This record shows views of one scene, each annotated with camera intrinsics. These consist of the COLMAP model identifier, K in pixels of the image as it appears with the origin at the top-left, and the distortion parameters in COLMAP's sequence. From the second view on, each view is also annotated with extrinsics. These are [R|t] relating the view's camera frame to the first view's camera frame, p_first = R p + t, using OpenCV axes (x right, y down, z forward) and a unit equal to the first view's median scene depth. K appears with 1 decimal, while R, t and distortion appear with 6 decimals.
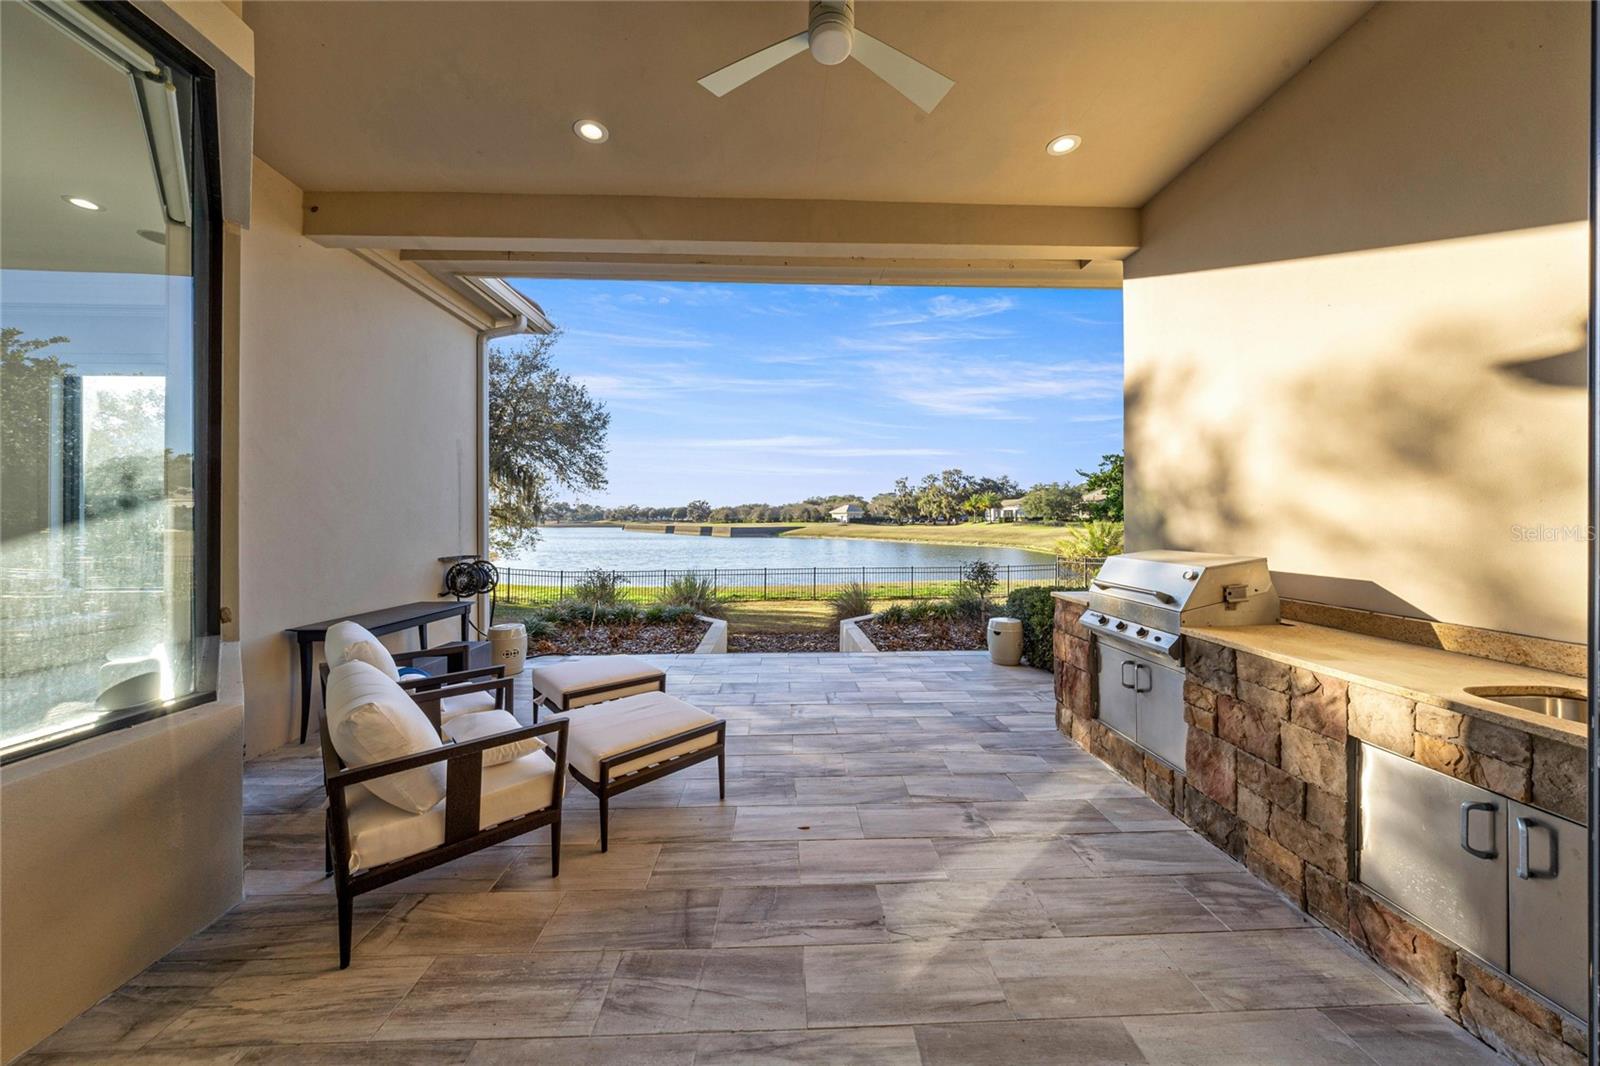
lens RADIAL K [[527.0, 0, 801.3], [0, 527.0, 526.6], [0, 0, 1]] dist [0.001776, 0.000019]
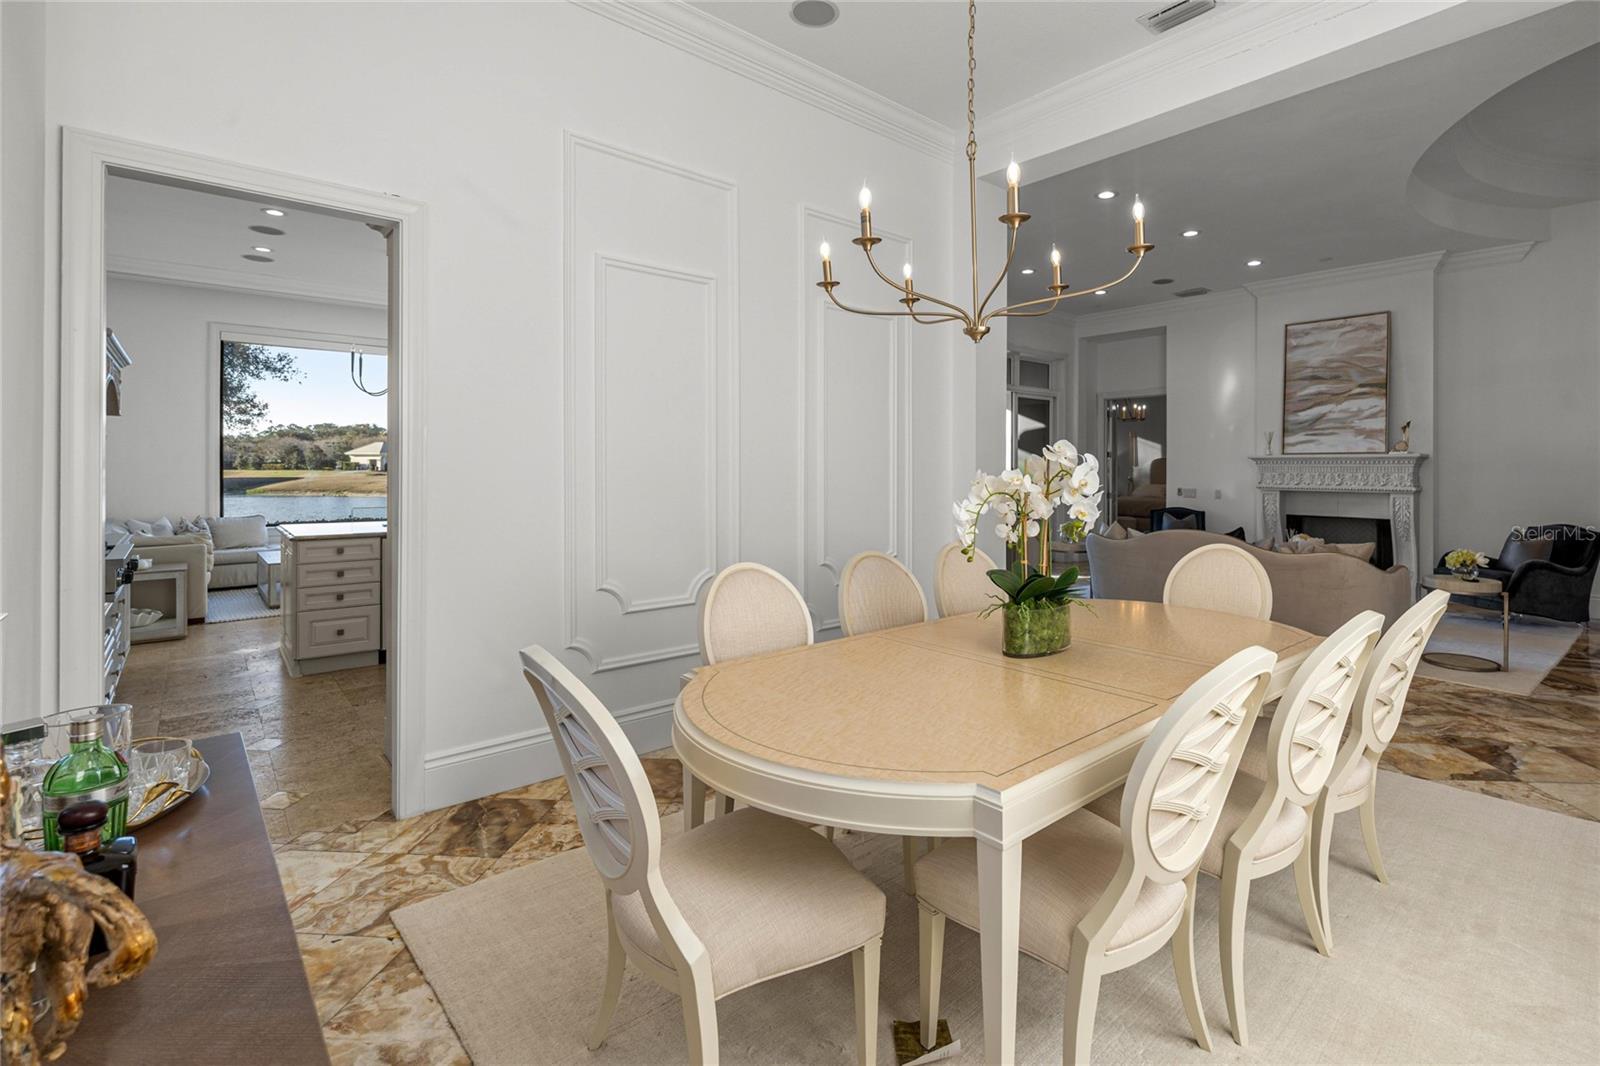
lens RADIAL K [[758.3, 0, 848.6], [0, 758.3, 466.3], [0, 0, 1]] dist [0.011206, -0.000312]
pose [[0.778315, 0.001841, 0.627872, -2.477568], [0.005744, 0.999933, -0.010053, -0.001563], [-0.627848, 0.011431, 0.778252, -2.058488]]
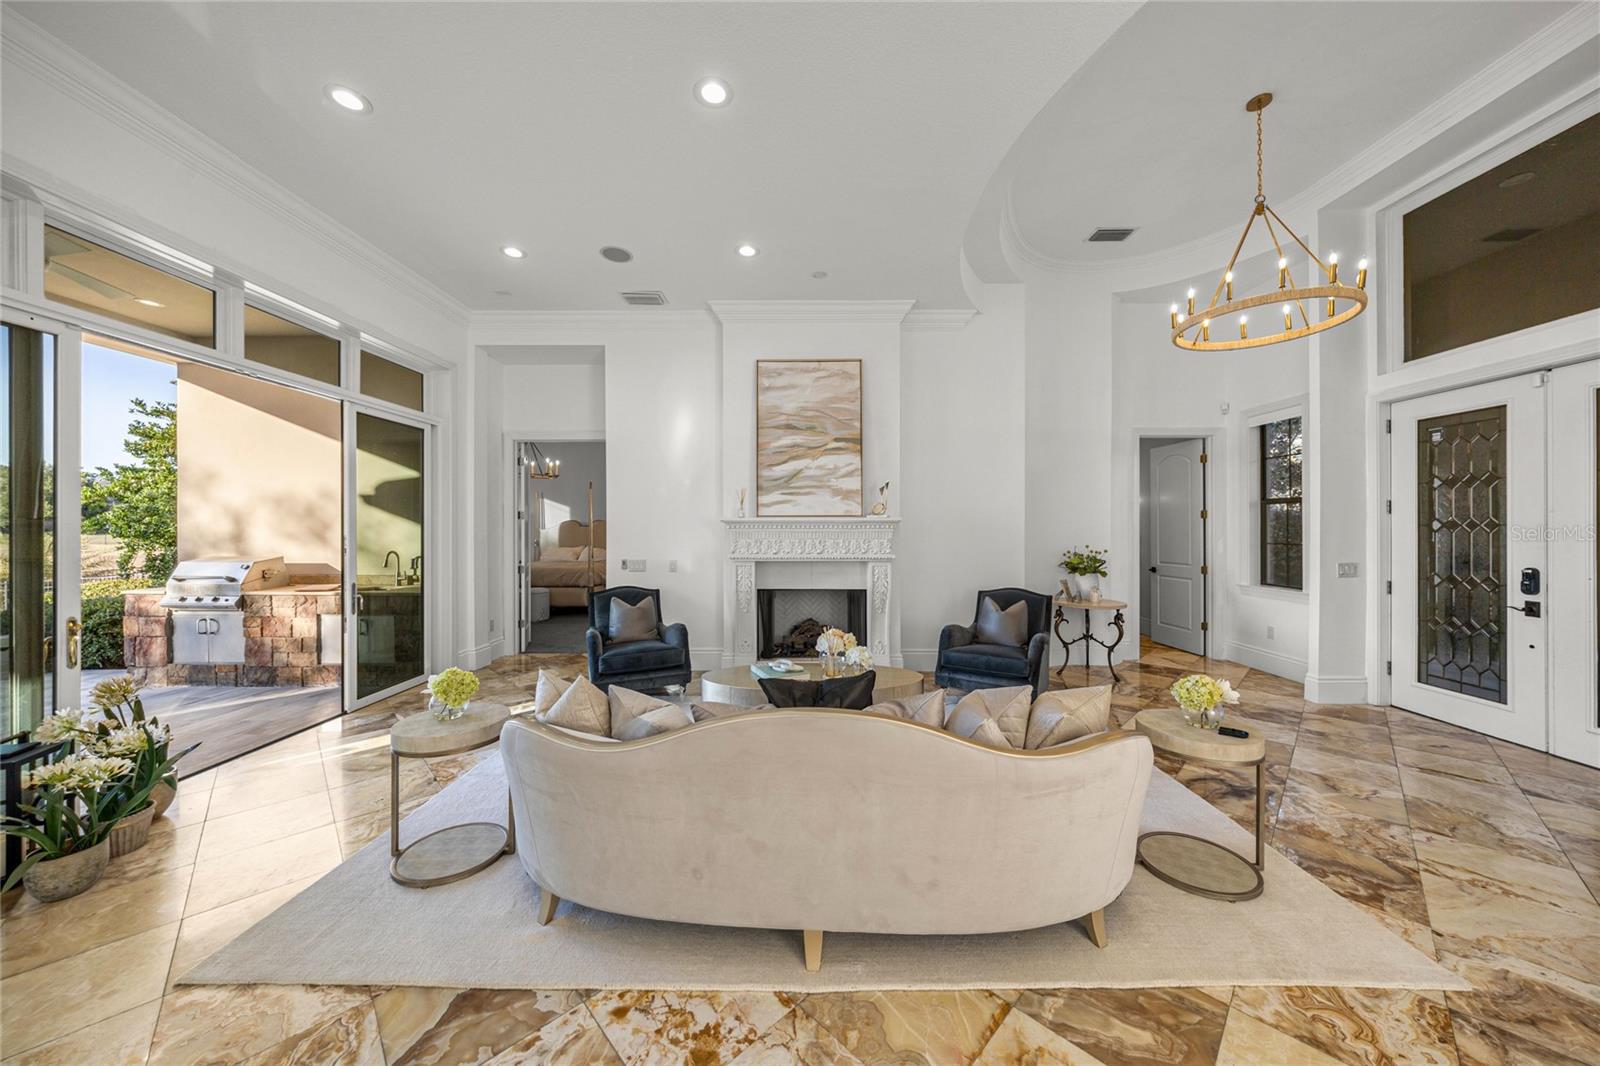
lens RADIAL K [[526.7, 0, 802.3], [0, 526.7, 534.4], [0, 0, 1]] dist [0.000973, 0.000125]
pose [[0.036049, -0.009943, 0.999301, -1.078368], [0.012587, 0.999876, 0.009494, -0.024367], [-0.999271, 0.012236, 0.036170, -1.090062]]
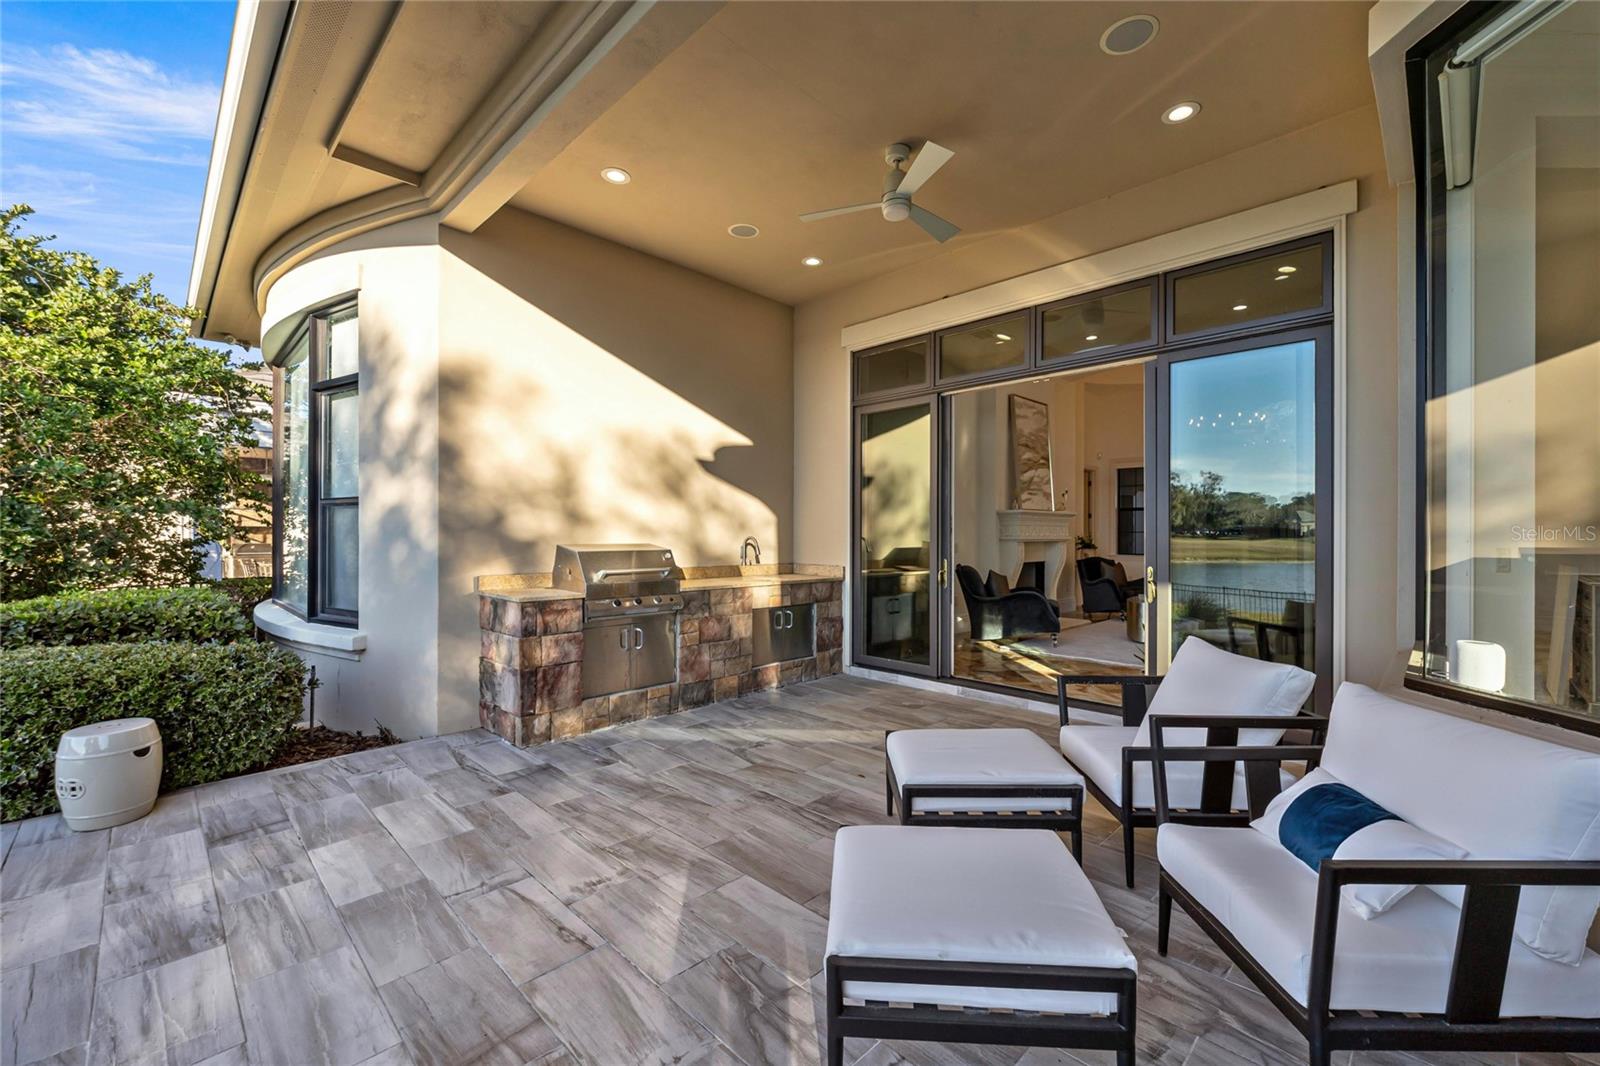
lens RADIAL K [[669.2, 0, 814.8], [0, 669.2, 529.8], [0, 0, 1]] dist [-0.013536, -0.000457]
pose [[-0.689745, 0.001807, 0.724050, -0.814375], [0.004259, 0.999990, 0.001562, 0.017016], [-0.724040, 0.004161, -0.689745, 1.706574]]
